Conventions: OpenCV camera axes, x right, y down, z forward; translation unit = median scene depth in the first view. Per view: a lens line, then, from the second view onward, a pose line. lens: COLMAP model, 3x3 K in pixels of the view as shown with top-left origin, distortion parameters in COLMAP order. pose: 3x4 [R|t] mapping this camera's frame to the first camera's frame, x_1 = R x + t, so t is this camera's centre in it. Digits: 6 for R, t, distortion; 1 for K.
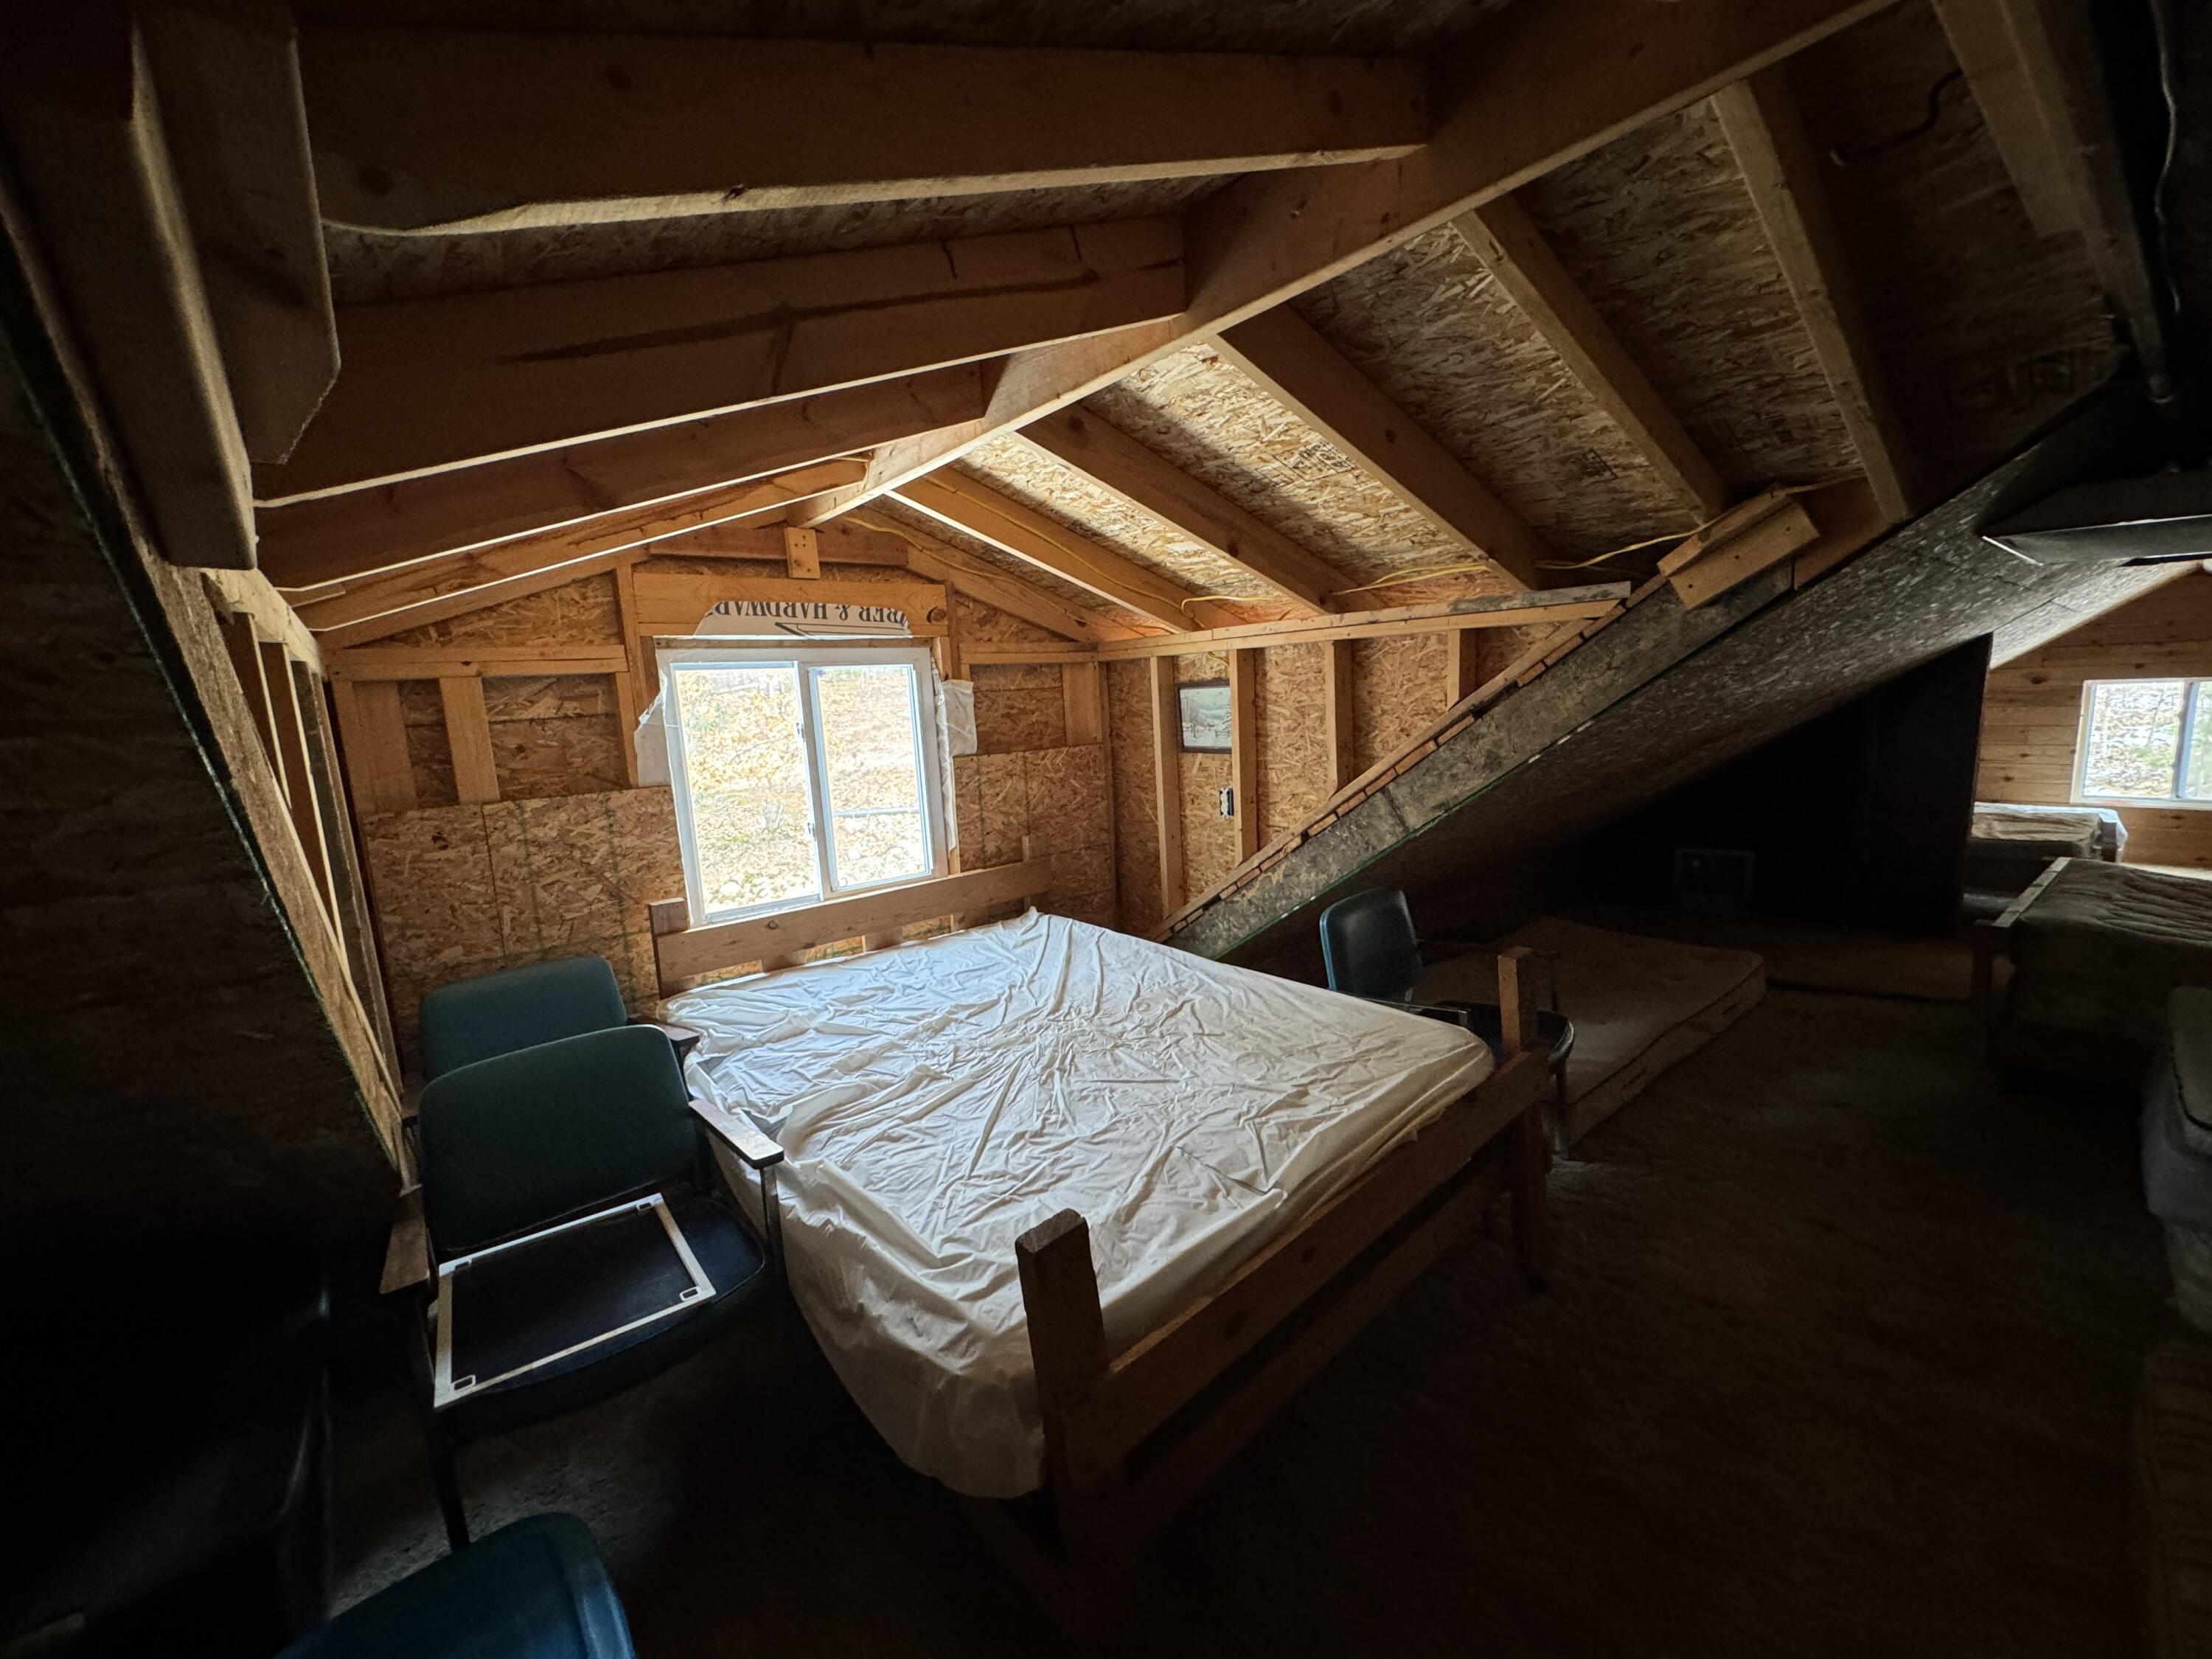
lens RADIAL K [[877.0, 0, 1106.0], [0, 877.0, 829.5], [0, 0, 1]] dist [-0.000554, -0.000543]
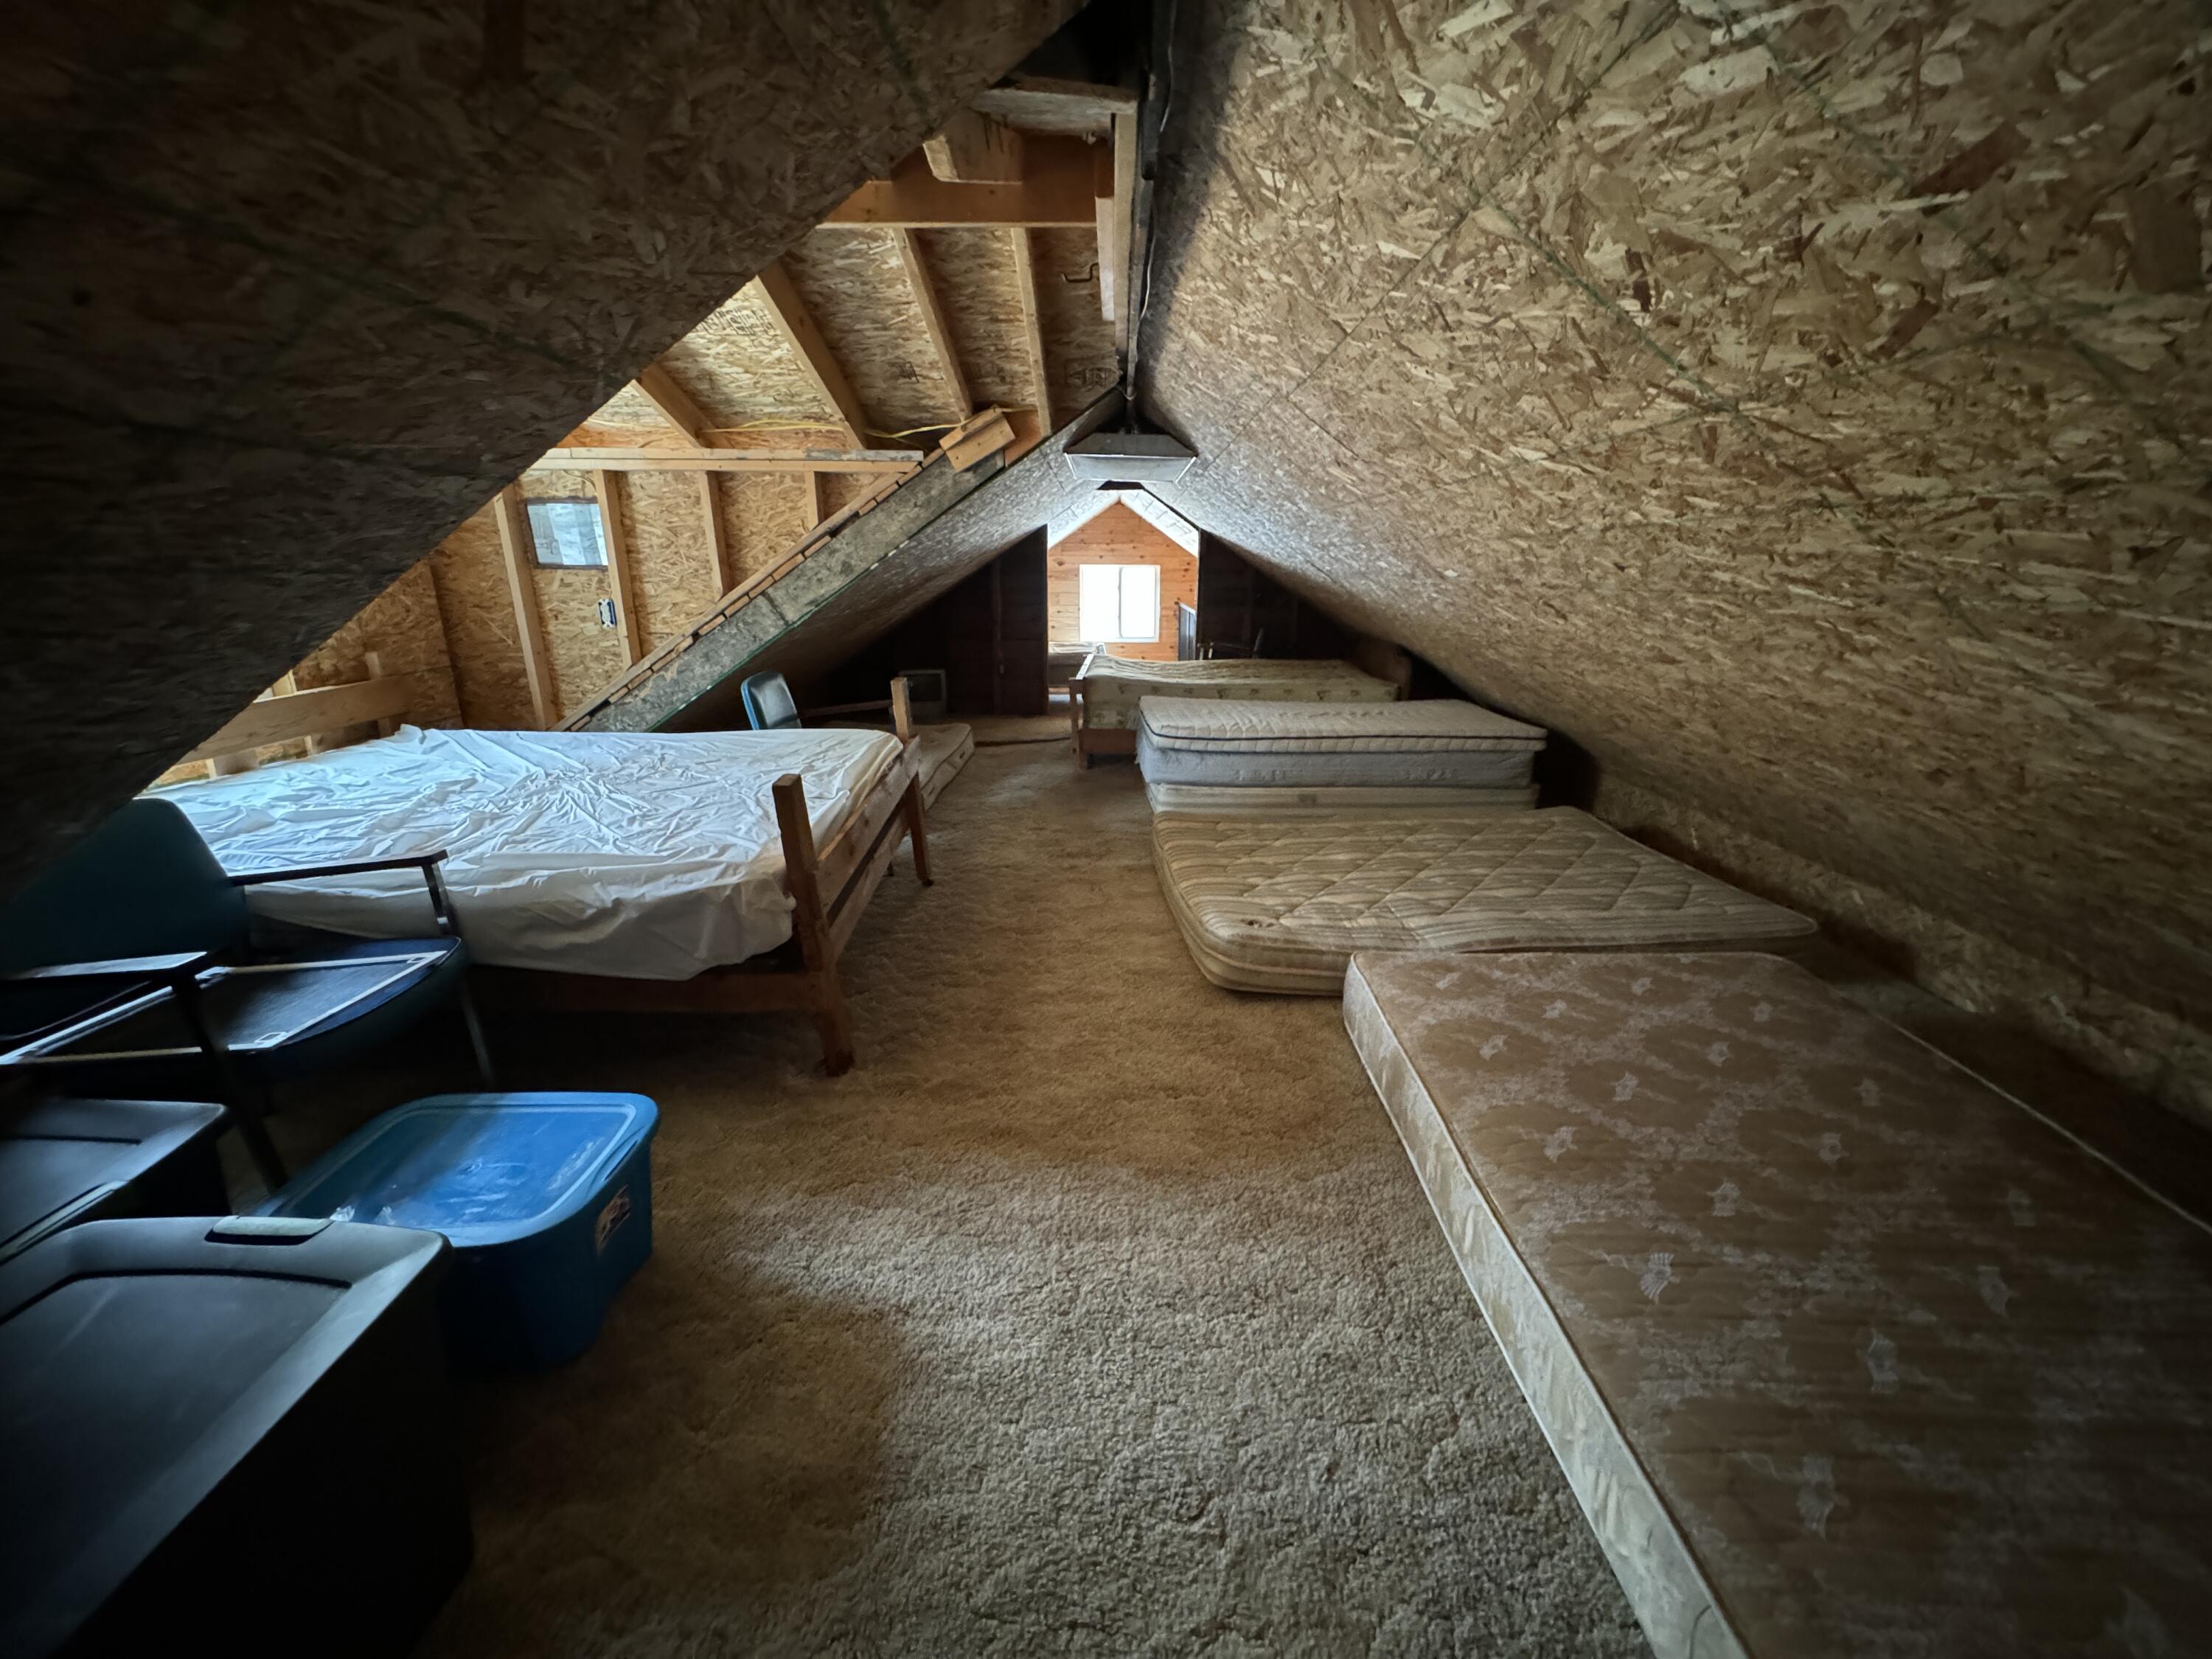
lens RADIAL K [[877.0, 0, 1106.0], [0, 877.0, 829.5], [0, 0, 1]] dist [-0.000554, -0.000543]
pose [[0.632711, -0.175870, 0.754153, -0.451416], [0.084256, 0.983722, 0.158719, 0.150324], [-0.769791, -0.036882, 0.637230, -0.275107]]
